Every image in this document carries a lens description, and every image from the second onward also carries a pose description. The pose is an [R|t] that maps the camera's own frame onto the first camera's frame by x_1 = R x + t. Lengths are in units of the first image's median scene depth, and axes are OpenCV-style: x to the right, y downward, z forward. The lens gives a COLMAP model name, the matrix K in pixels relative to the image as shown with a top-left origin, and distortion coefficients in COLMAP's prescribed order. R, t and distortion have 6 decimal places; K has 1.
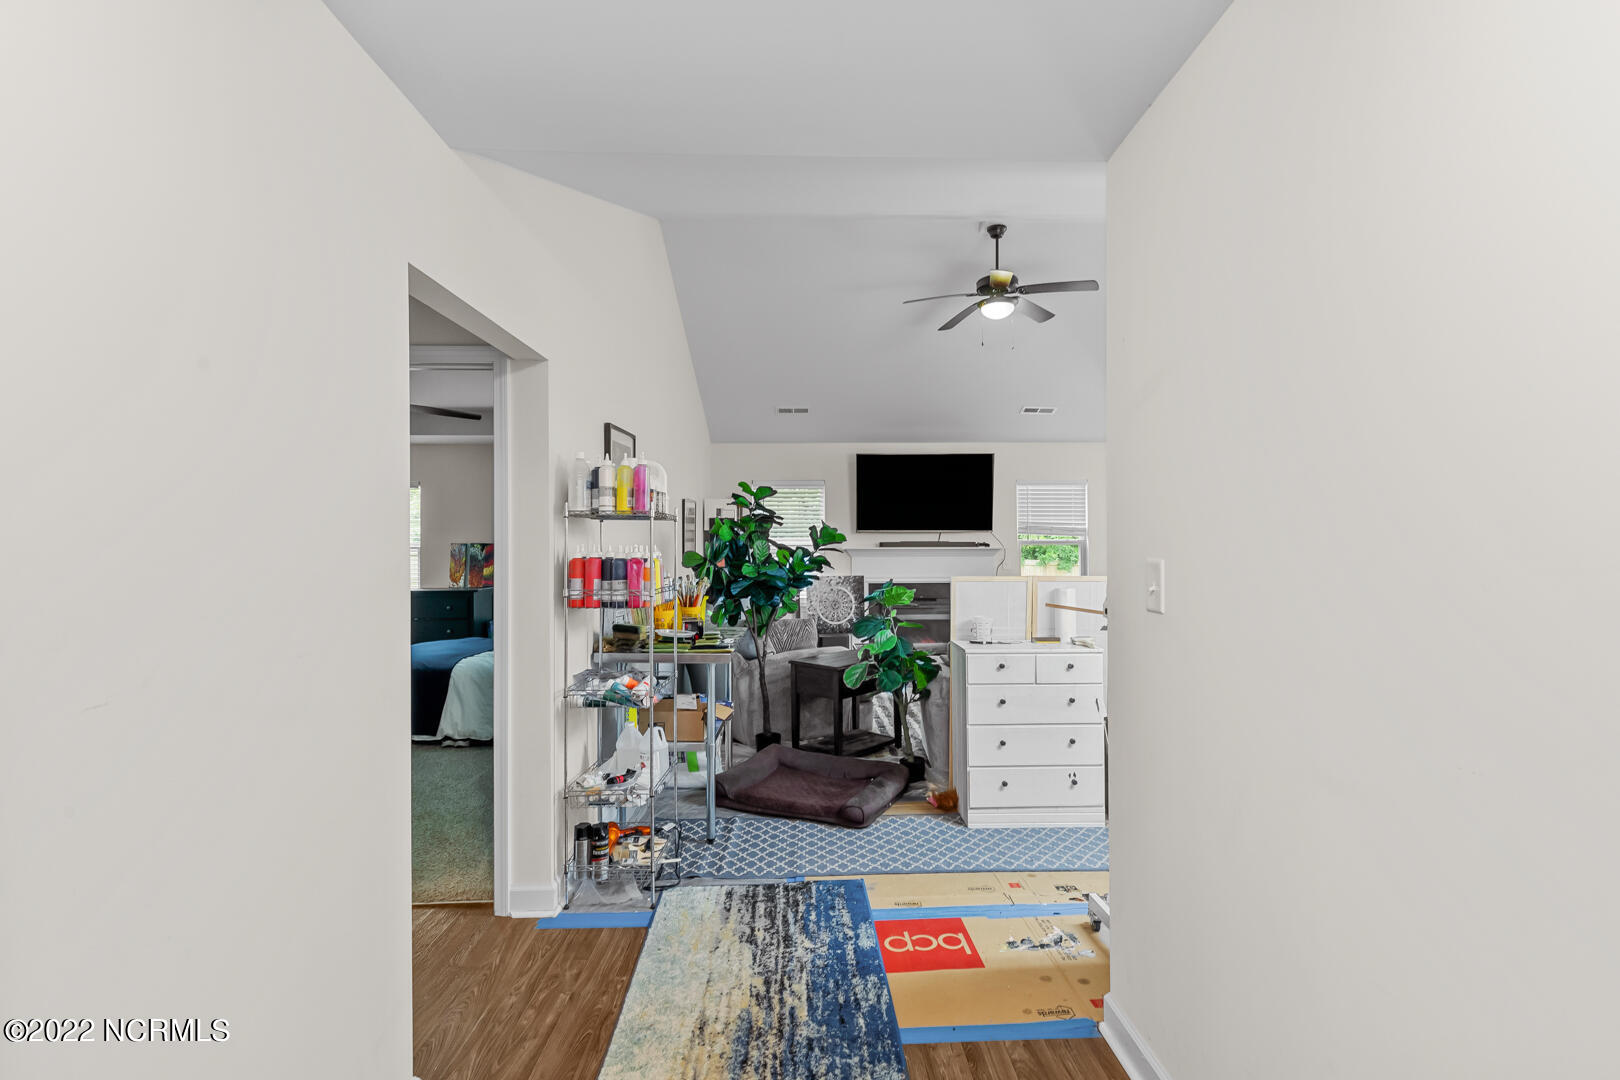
lens RADIAL K [[727.7, 0, 819.8], [0, 727.7, 529.5], [0, 0, 1]] dist [0.002894, -0.000198]
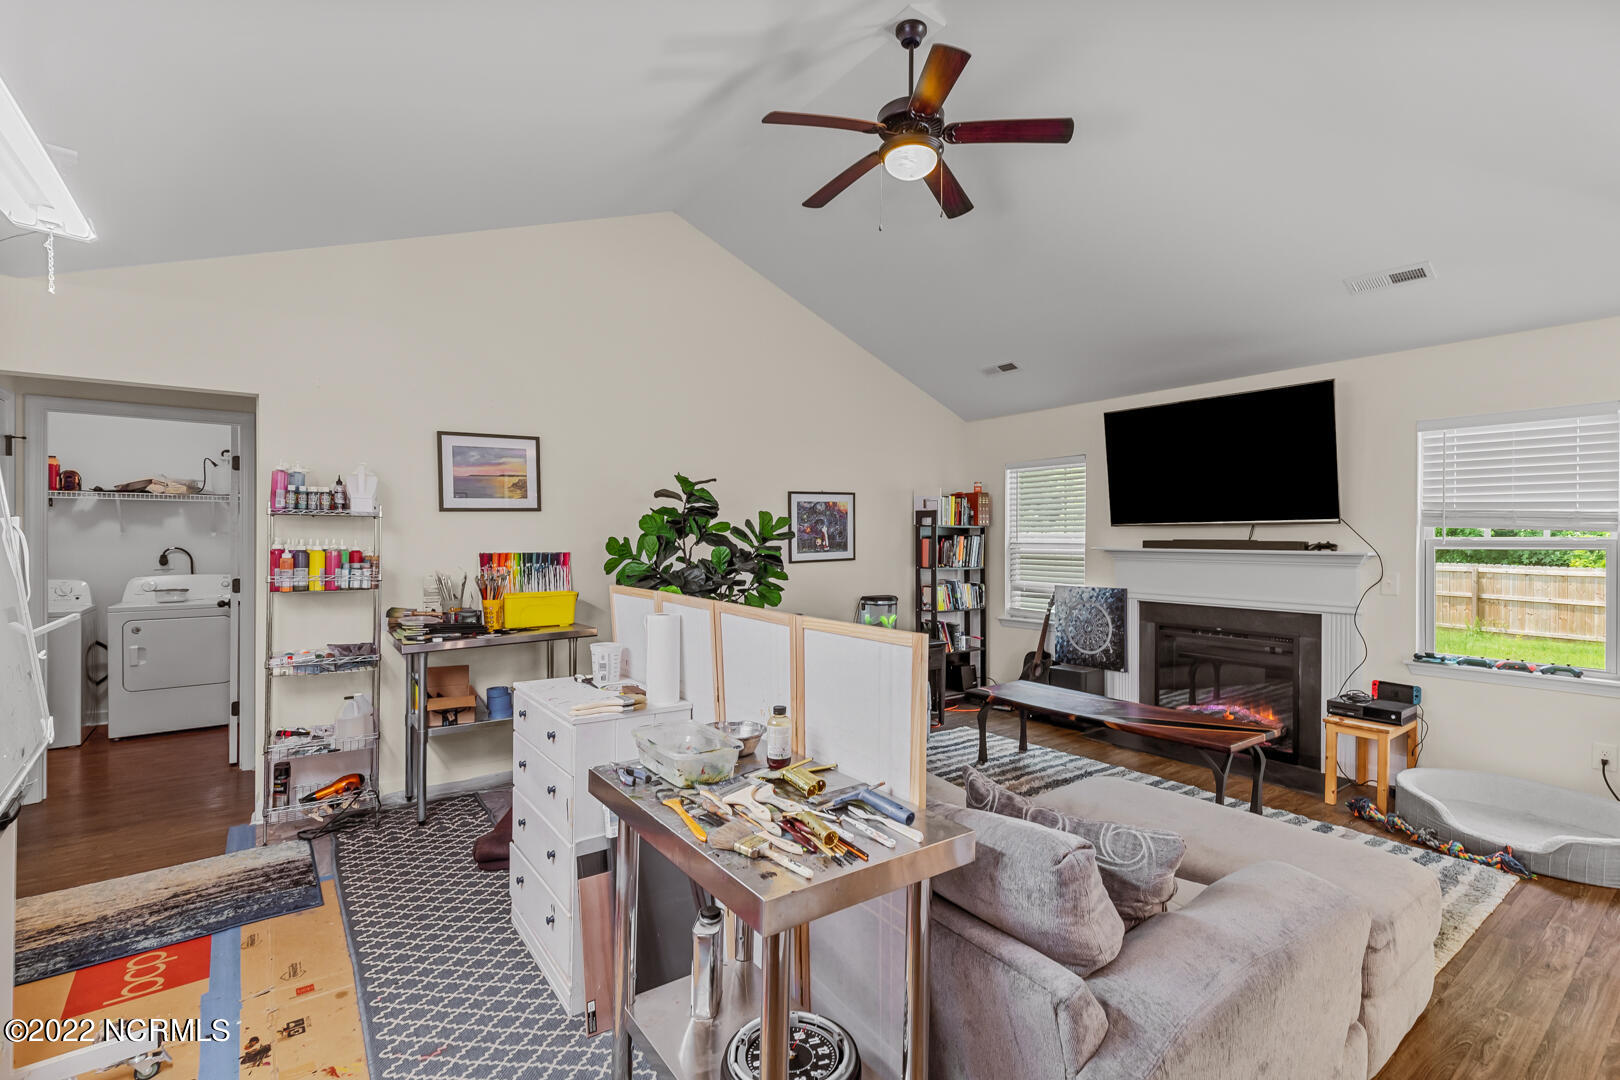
lens RADIAL K [[727.7, 0, 832.4], [0, 727.7, 537.5], [0, 0, 1]] dist [0.002894, -0.000198]
pose [[0.598658, 0.005215, -0.800988, 0.453376], [0.006816, 0.999909, 0.011604, 0.004952], [0.800976, -0.012406, 0.598568, 0.373955]]
